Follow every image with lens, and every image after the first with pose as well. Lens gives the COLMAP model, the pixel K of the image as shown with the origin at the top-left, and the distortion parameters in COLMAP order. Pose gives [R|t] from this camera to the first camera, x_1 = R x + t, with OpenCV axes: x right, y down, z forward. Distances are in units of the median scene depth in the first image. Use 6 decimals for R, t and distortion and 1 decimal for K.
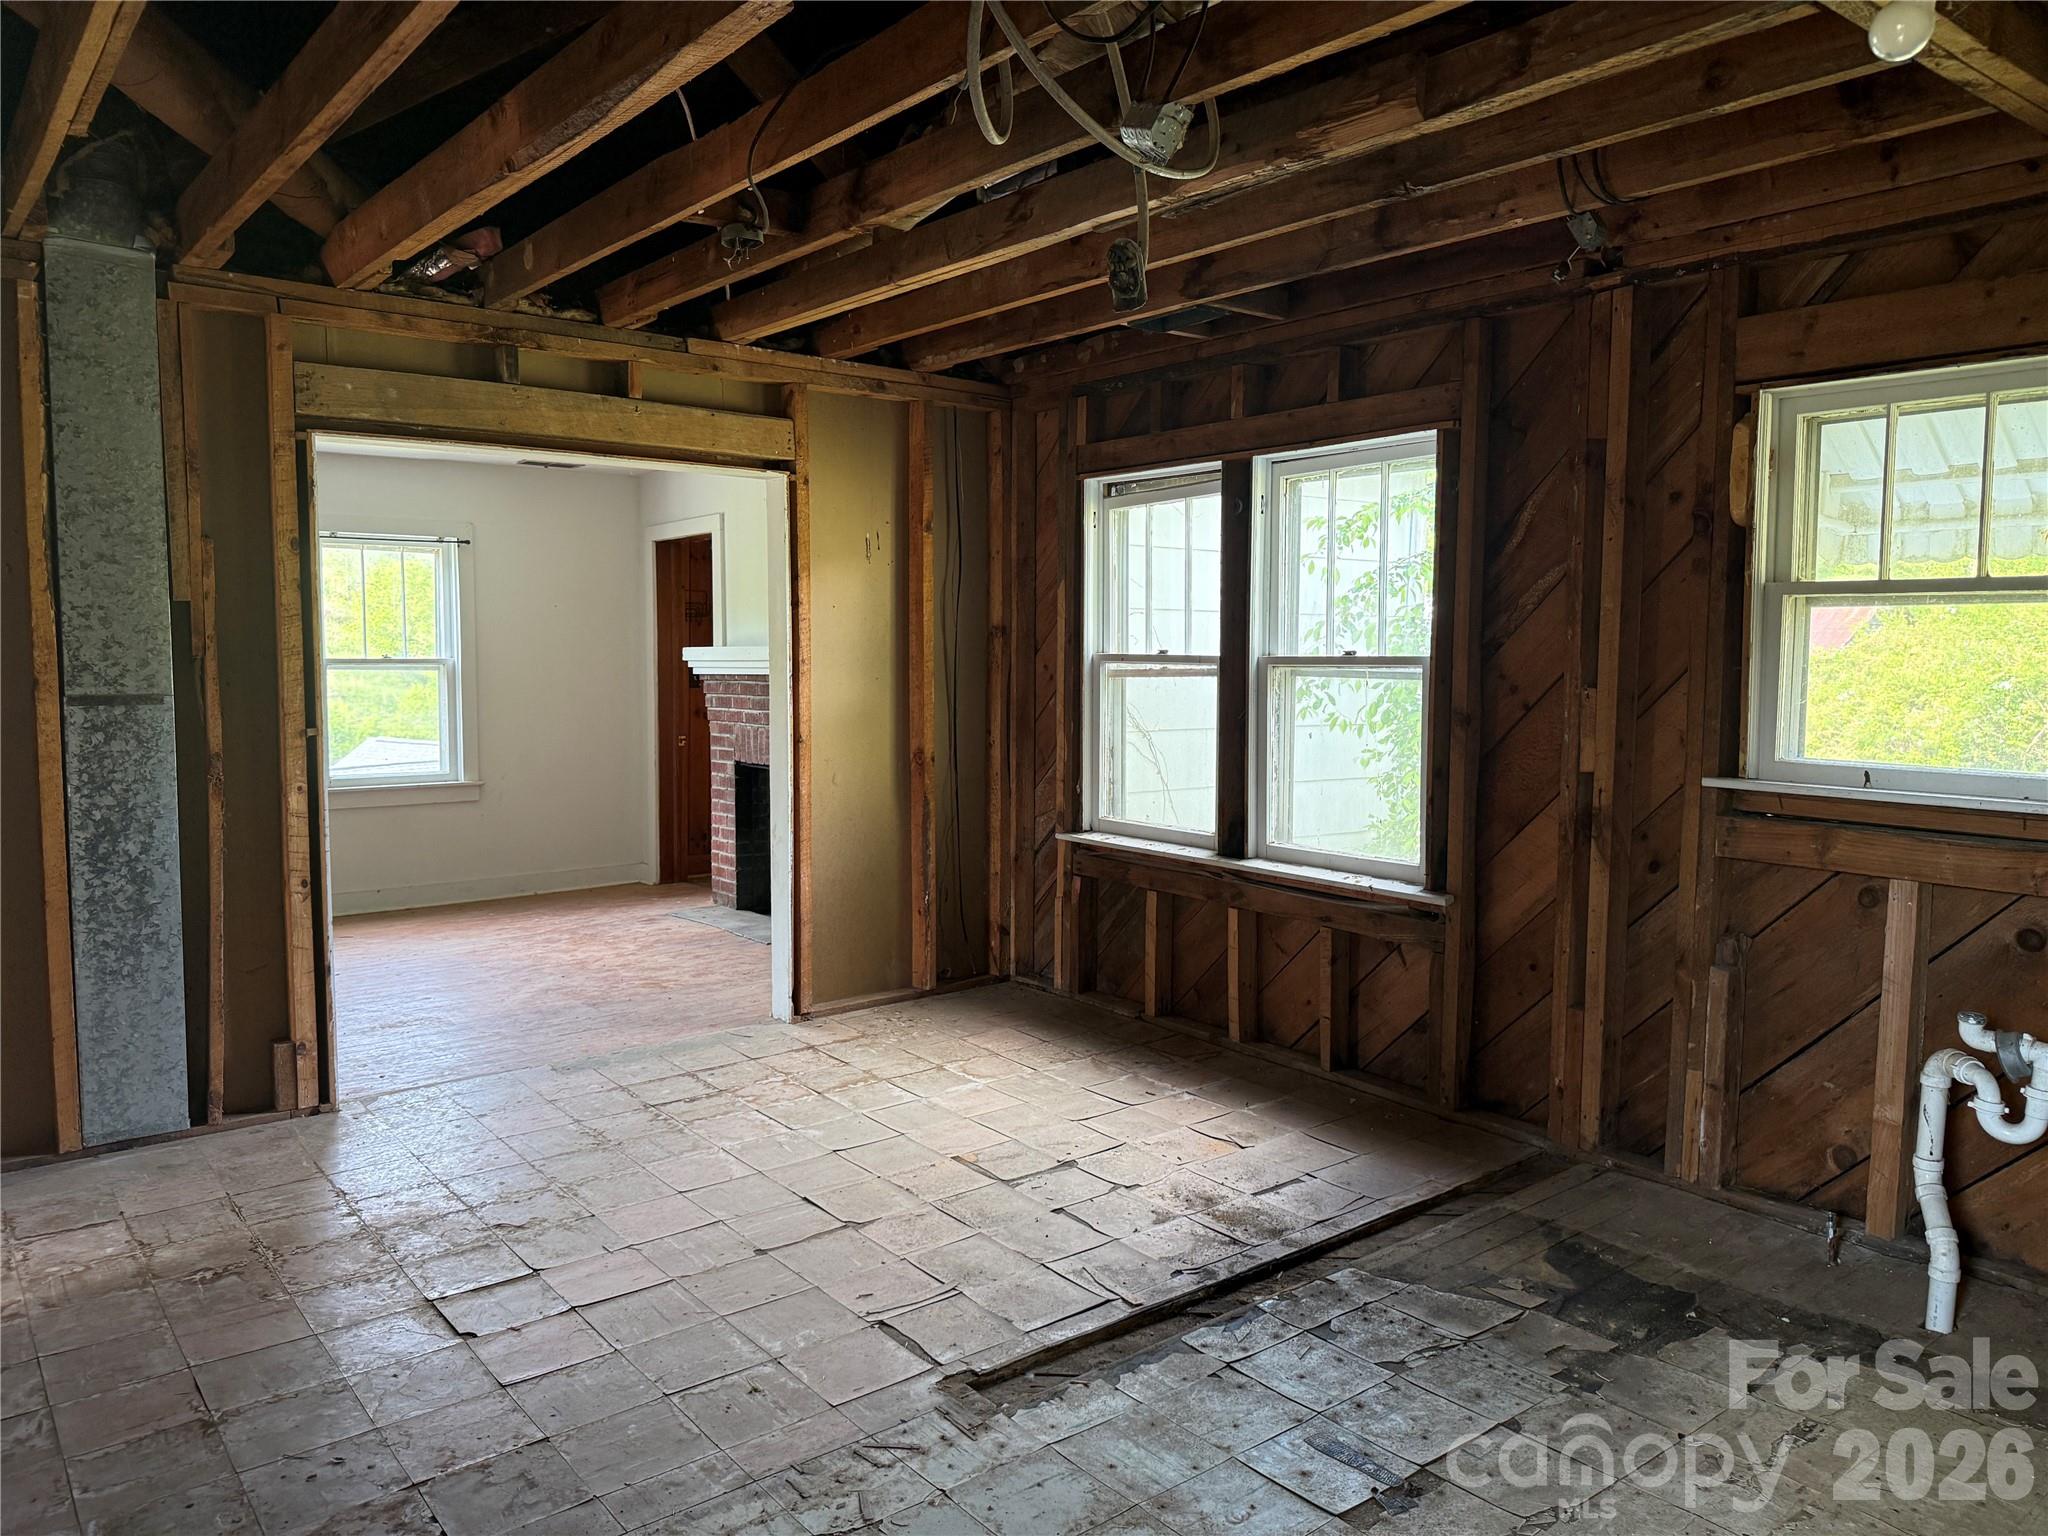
lens RADIAL K [[1463.1, 0, 1055.5], [0, 1463.1, 768.6], [0, 0, 1]] dist [0.074372, -0.001362]
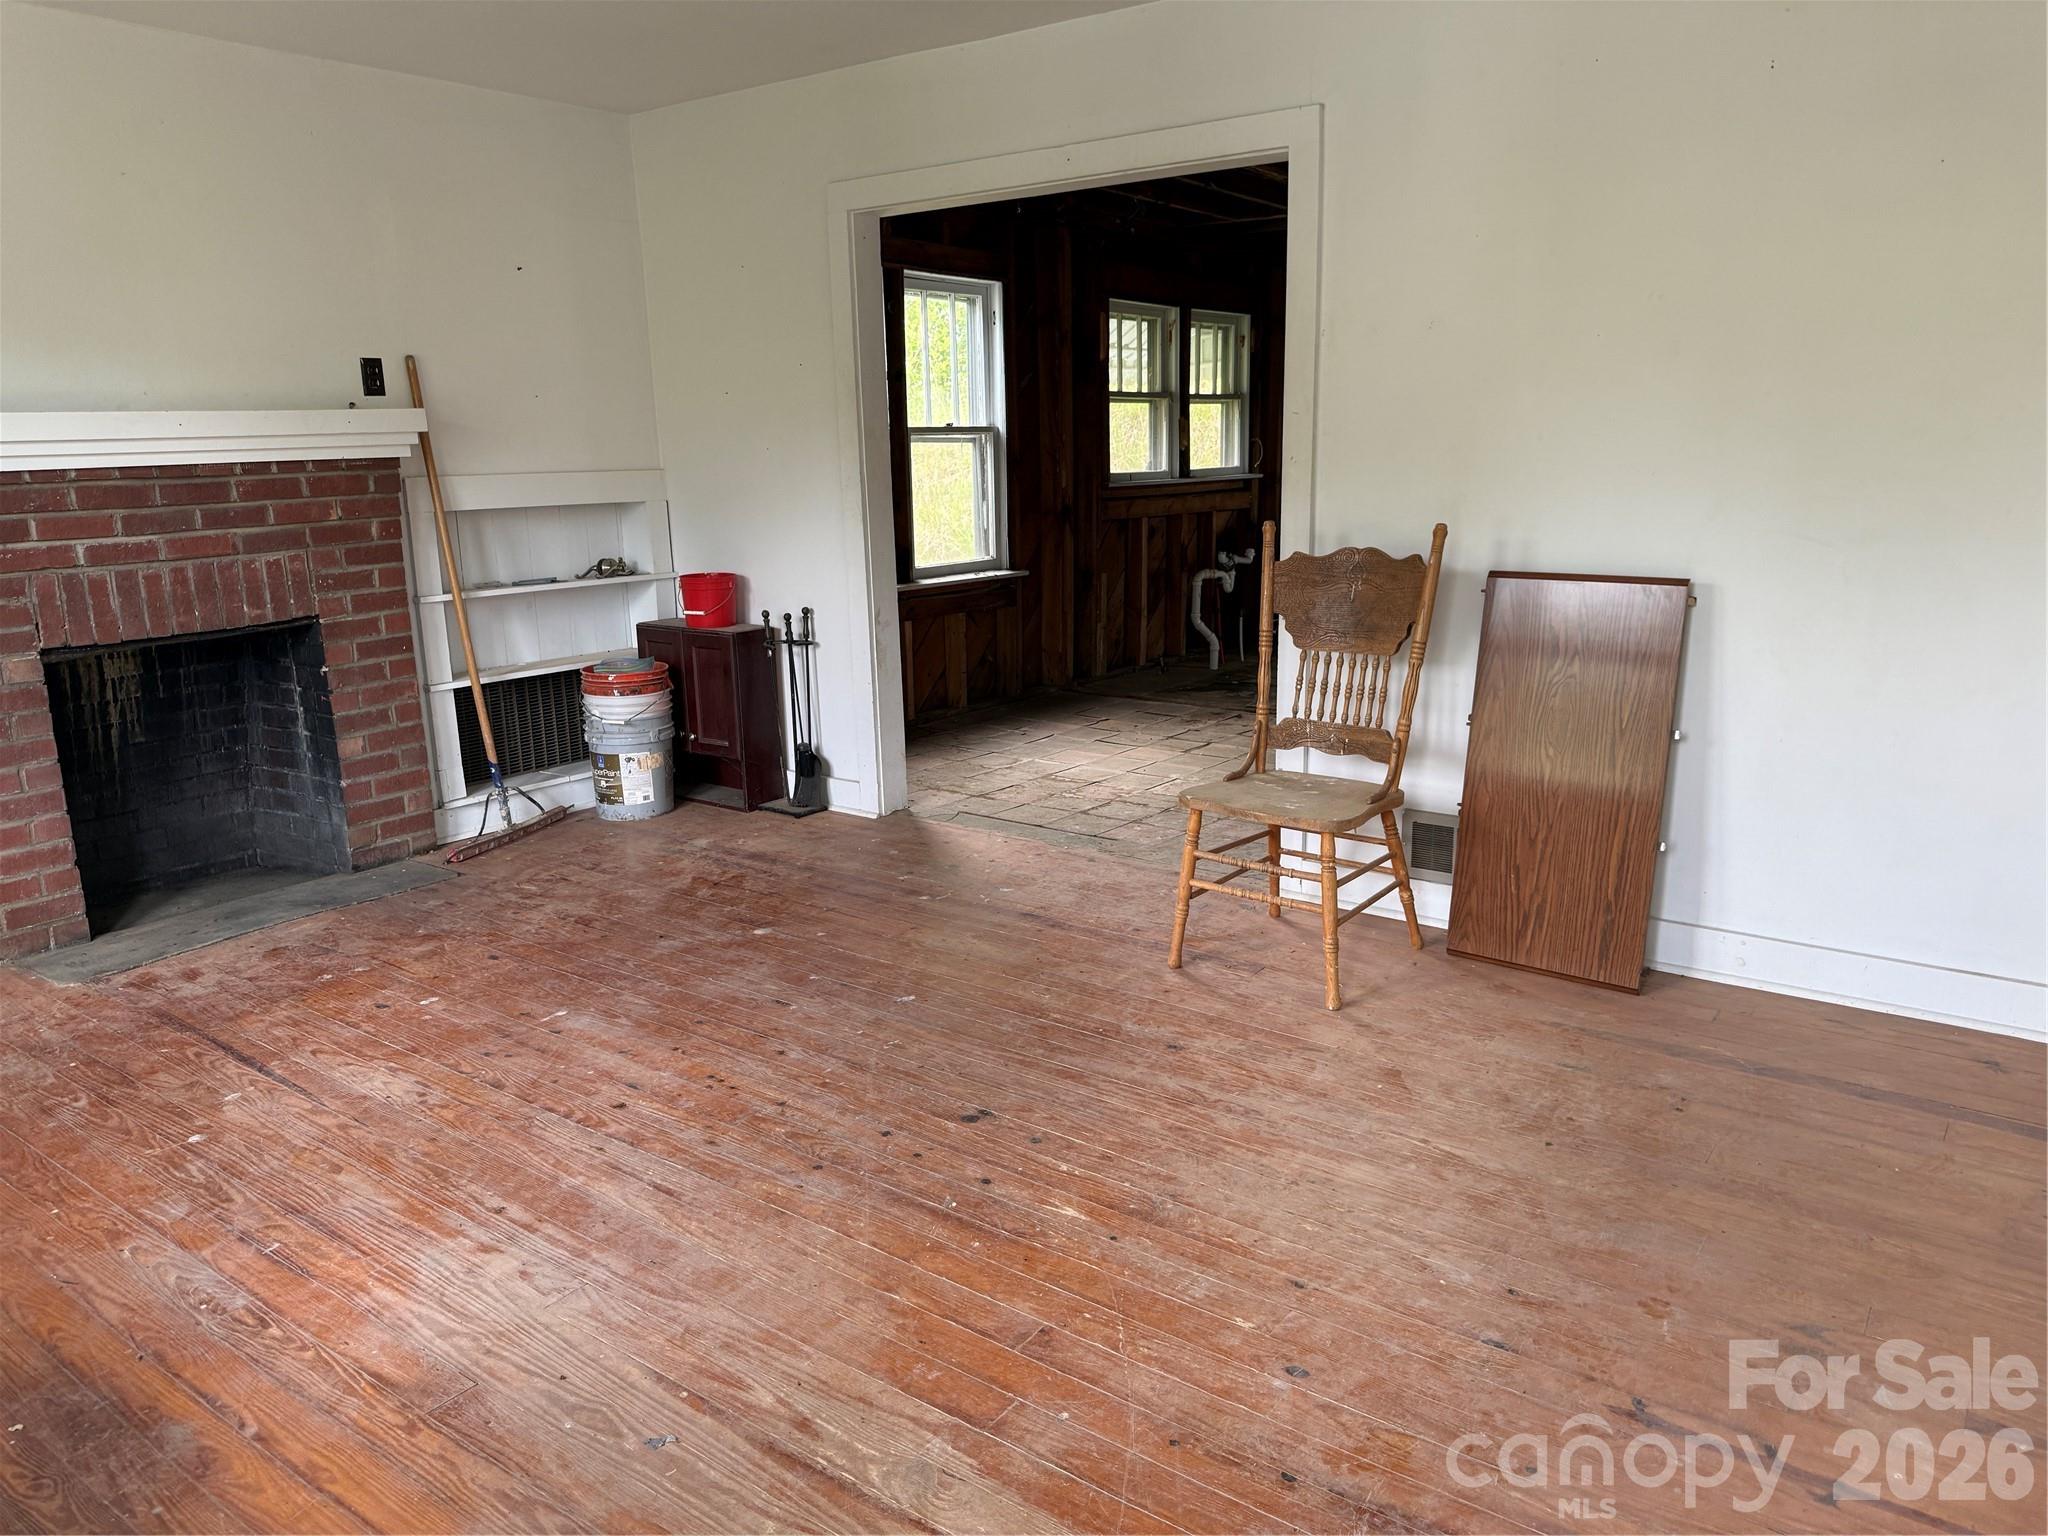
lens RADIAL K [[1463.1, 0, 1055.5], [0, 1463.1, 768.6], [0, 0, 1]] dist [0.074372, -0.001362]
pose [[-0.268488, -0.210725, 0.939952, -1.639896], [0.095172, 0.965202, 0.243571, -0.119296], [-0.958570, 0.154853, -0.239090, 1.658085]]
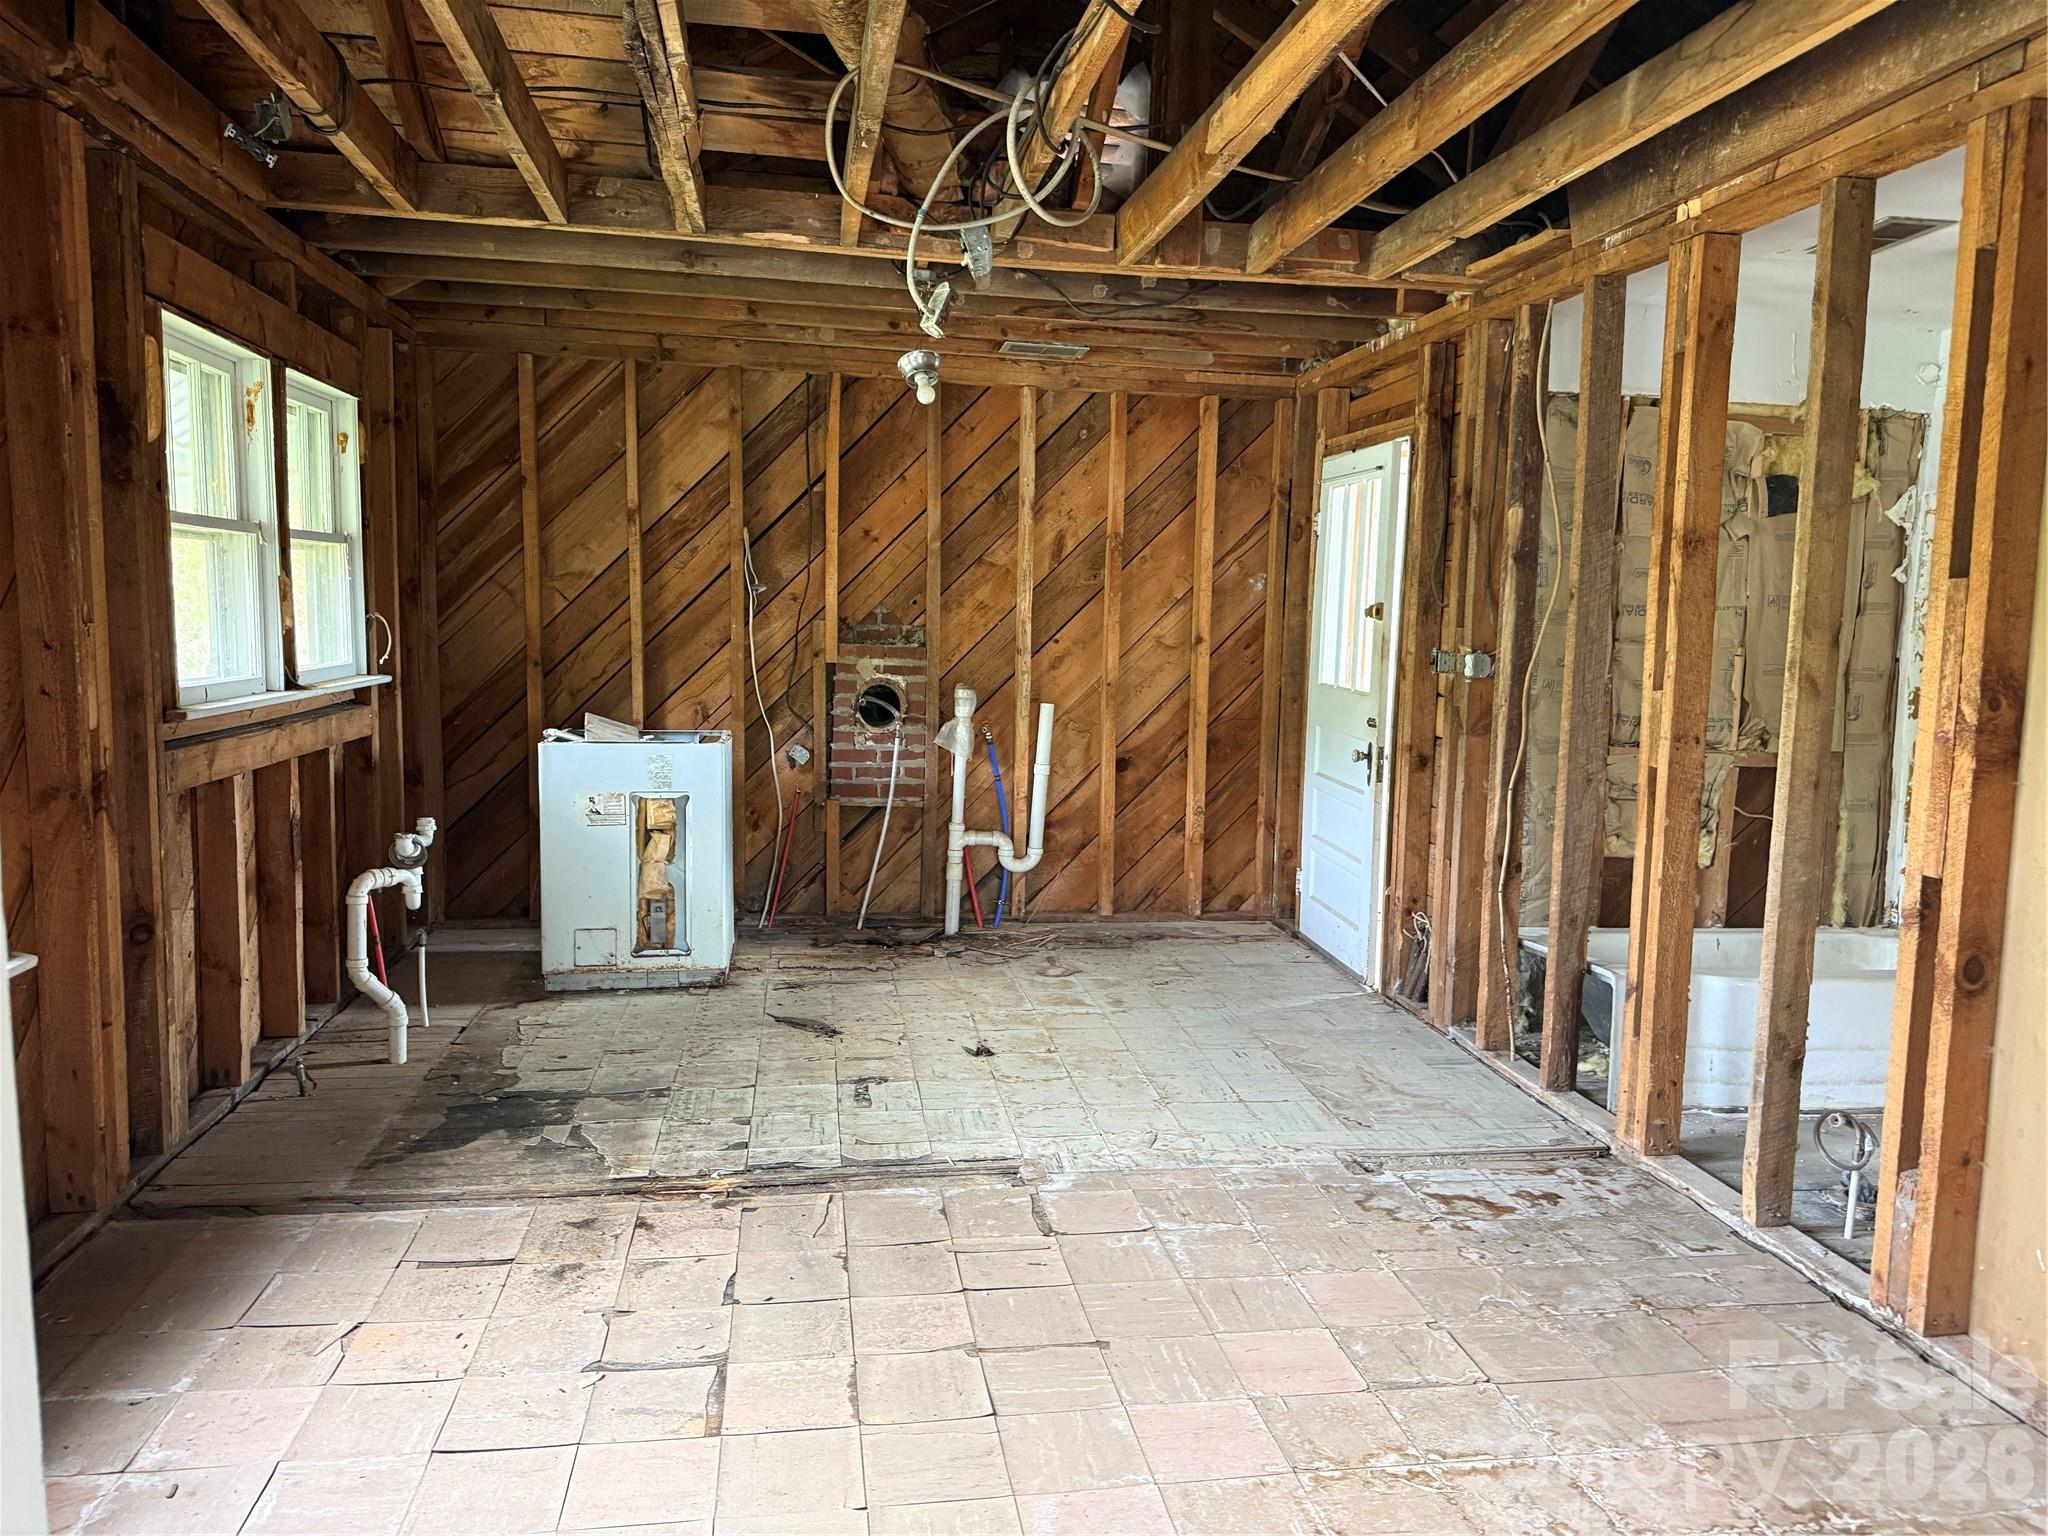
lens RADIAL K [[1485.1, 0, 1025.6], [0, 1485.1, 769.3], [0, 0, 1]] dist [0.001462, -0.002988]
pose [[-0.864286, -0.077830, 0.496943, -0.507671], [0.016710, 0.982969, 0.183013, -0.122318], [-0.502723, 0.166479, -0.848265, 1.555729]]
